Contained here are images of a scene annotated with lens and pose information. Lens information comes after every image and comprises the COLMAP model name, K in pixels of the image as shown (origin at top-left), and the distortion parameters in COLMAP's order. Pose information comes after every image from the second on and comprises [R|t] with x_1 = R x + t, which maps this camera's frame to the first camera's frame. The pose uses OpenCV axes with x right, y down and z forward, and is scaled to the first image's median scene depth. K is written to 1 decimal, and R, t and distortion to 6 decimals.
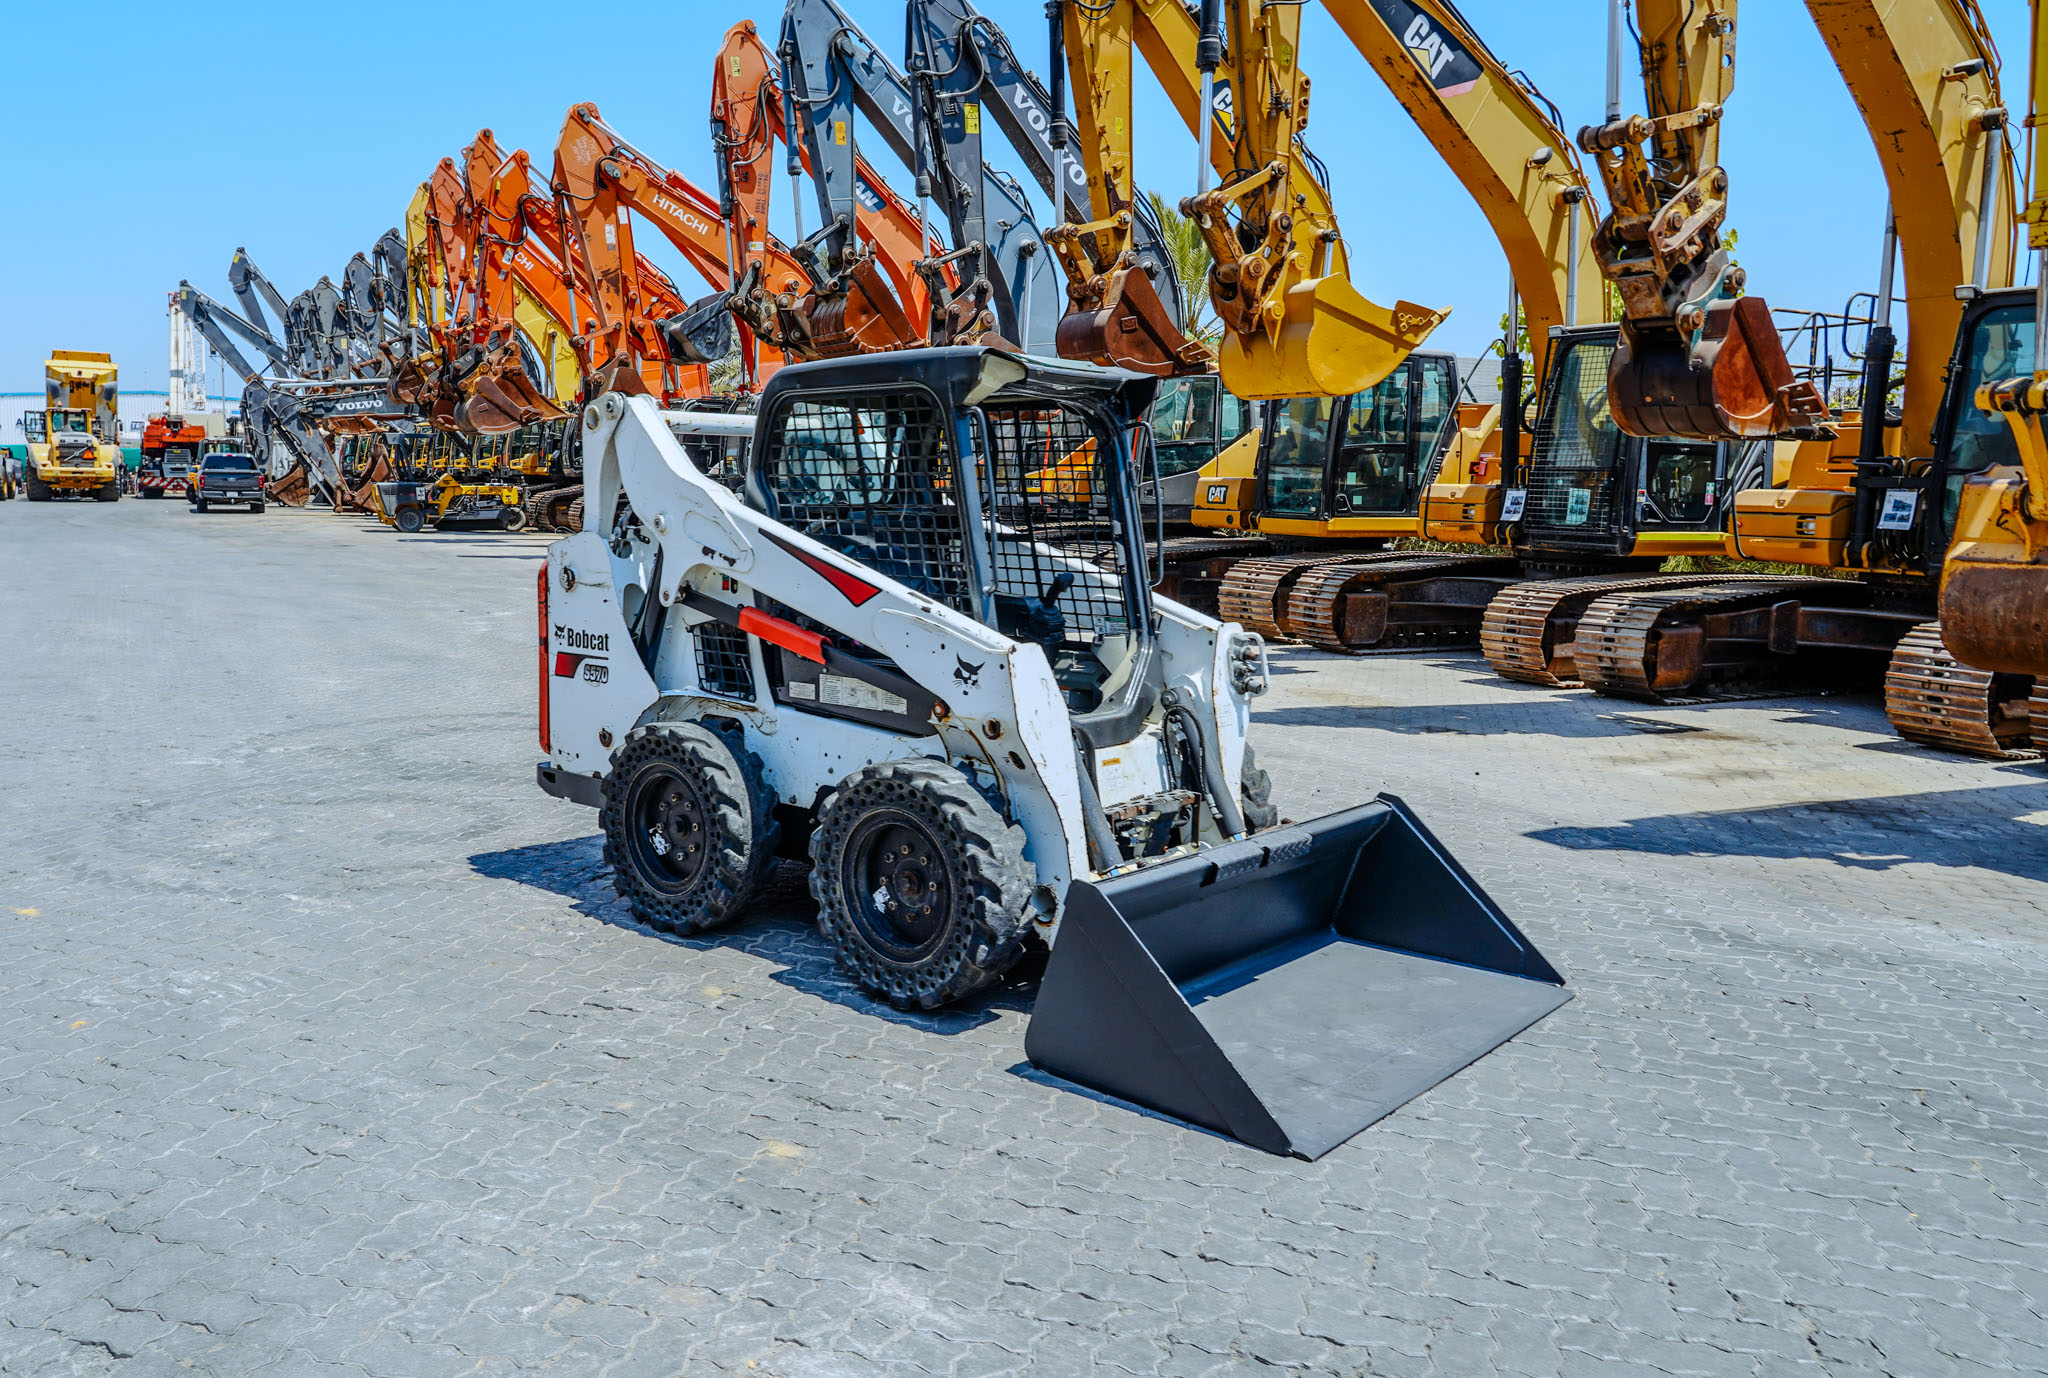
lens RADIAL K [[1565.7, 0, 885.1], [0, 1565.7, 650.7], [0, 0, 1]] dist [-0.034172, 0.013483]
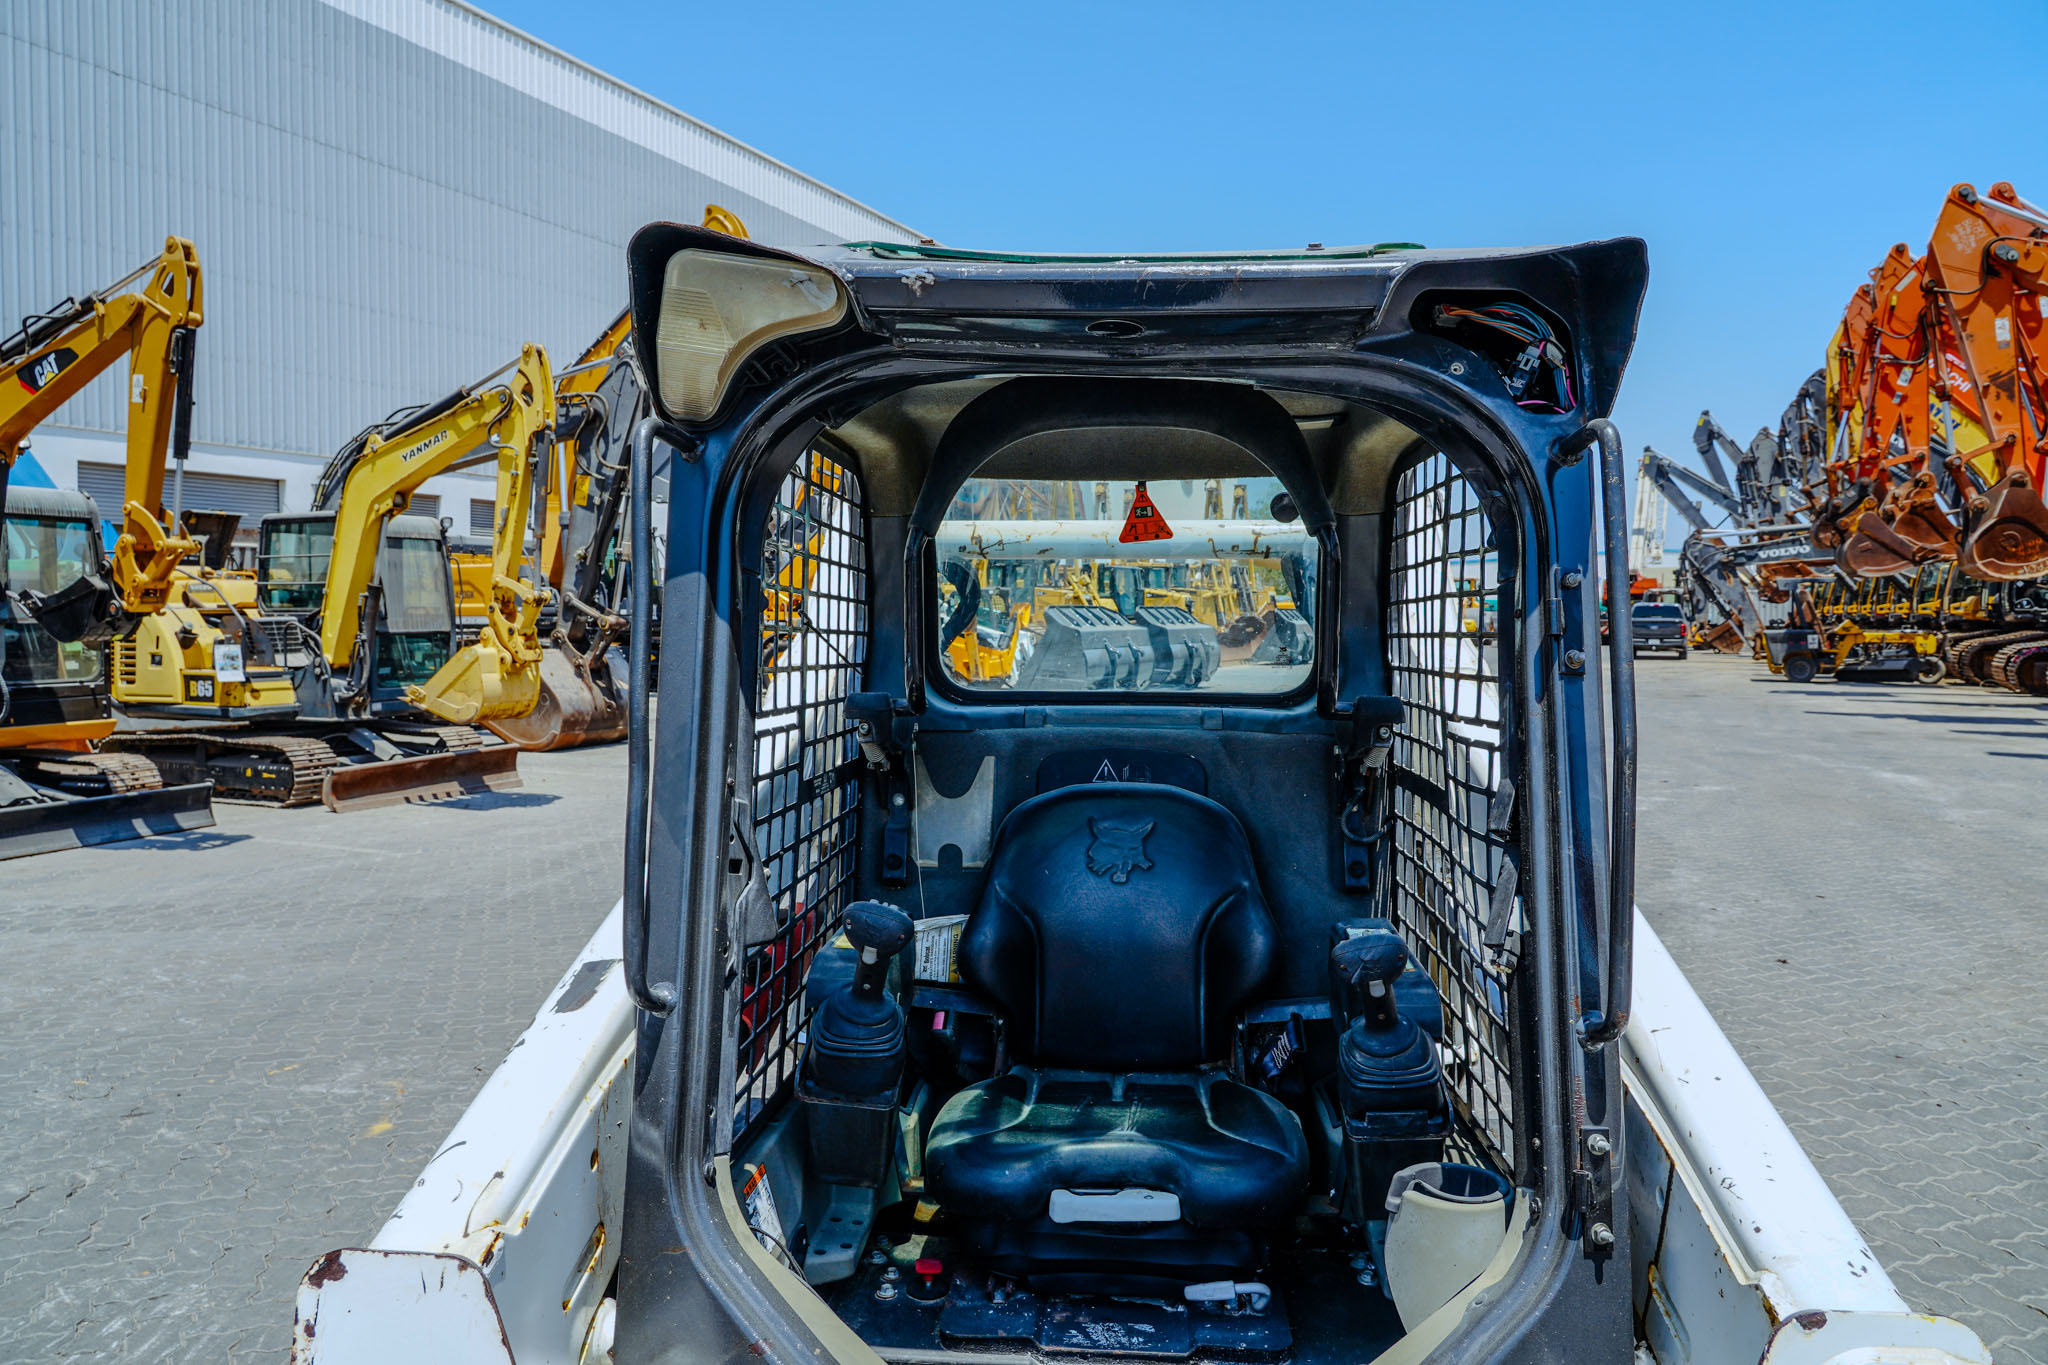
lens RADIAL K [[1376.8, 0, 1024.3], [0, 1376.8, 672.2], [0, 0, 1]] dist [-0.027258, 0.011759]
pose [[0.630010, 0.015707, -0.776428, 0.126494], [-0.075207, 0.996330, -0.040869, -0.038158], [0.772937, 0.084141, 0.628879, 0.345421]]
